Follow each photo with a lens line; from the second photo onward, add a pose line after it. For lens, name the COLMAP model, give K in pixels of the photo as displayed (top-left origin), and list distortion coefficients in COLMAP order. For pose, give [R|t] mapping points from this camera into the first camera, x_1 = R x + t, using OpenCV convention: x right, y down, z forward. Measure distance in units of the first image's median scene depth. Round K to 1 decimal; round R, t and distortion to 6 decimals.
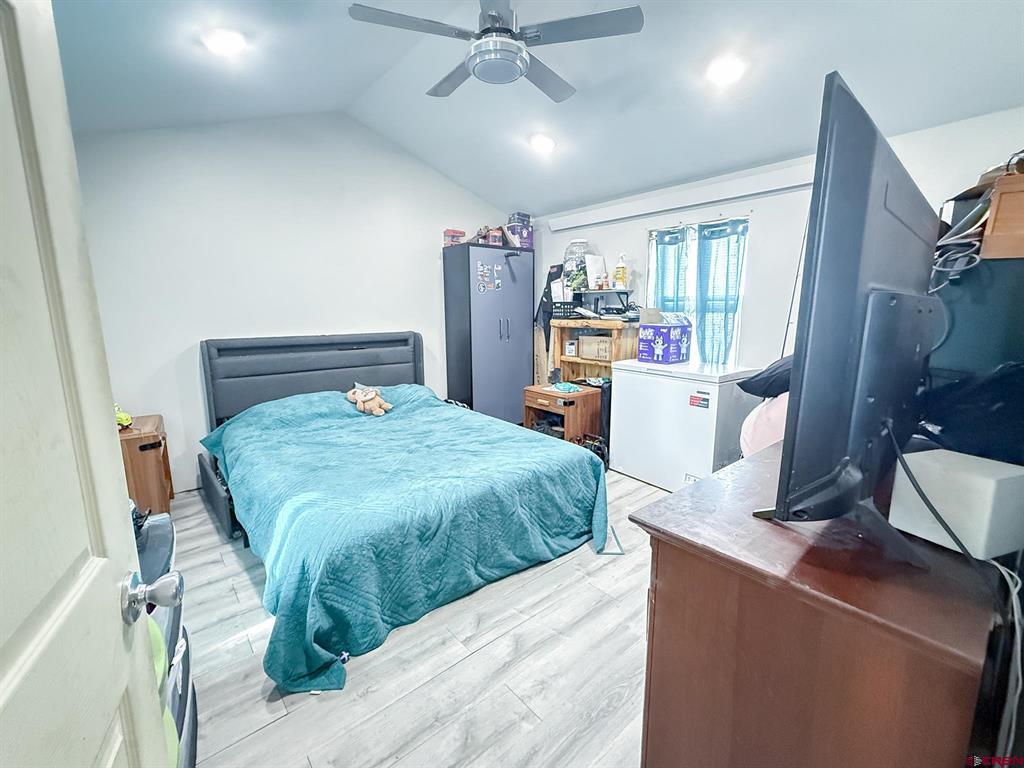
lens RADIAL K [[411.6, 0, 516.9], [0, 411.6, 382.0], [0, 0, 1]] dist [-0.001005, 0.000673]
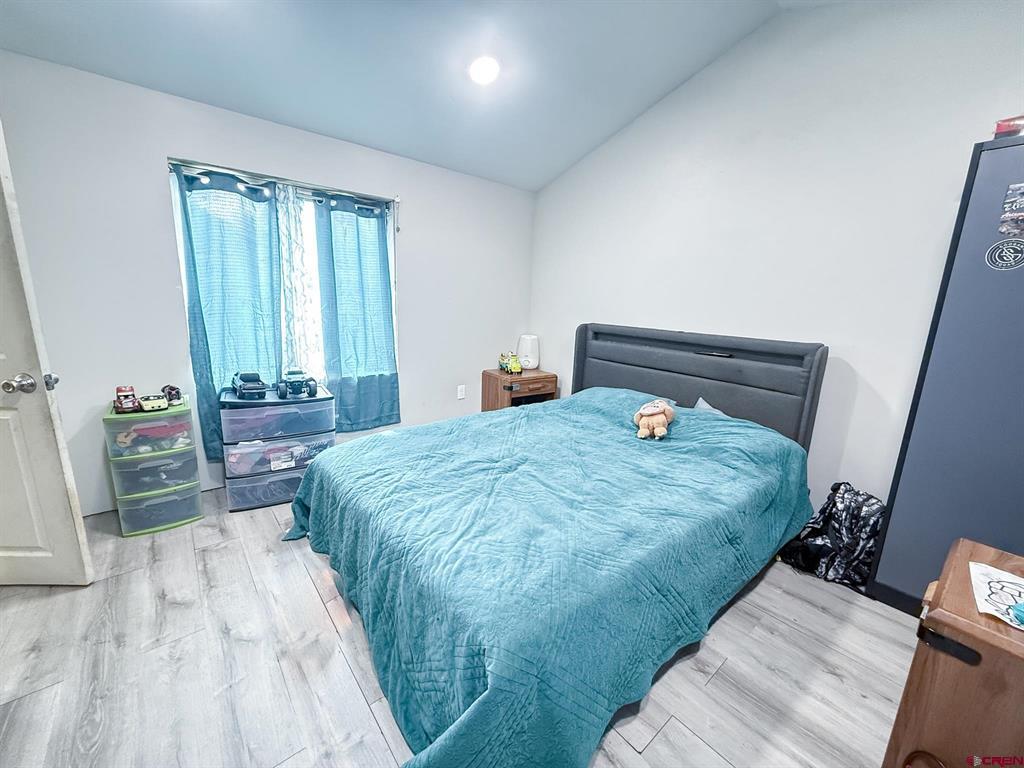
lens RADIAL K [[411.6, 0, 516.9], [0, 411.6, 382.0], [0, 0, 1]] dist [-0.001005, 0.000673]
pose [[0.003566, 0.205831, -0.978581, 0.421816], [-0.206950, 0.957554, 0.200654, -0.132199], [0.978345, 0.201802, 0.046012, 0.757152]]
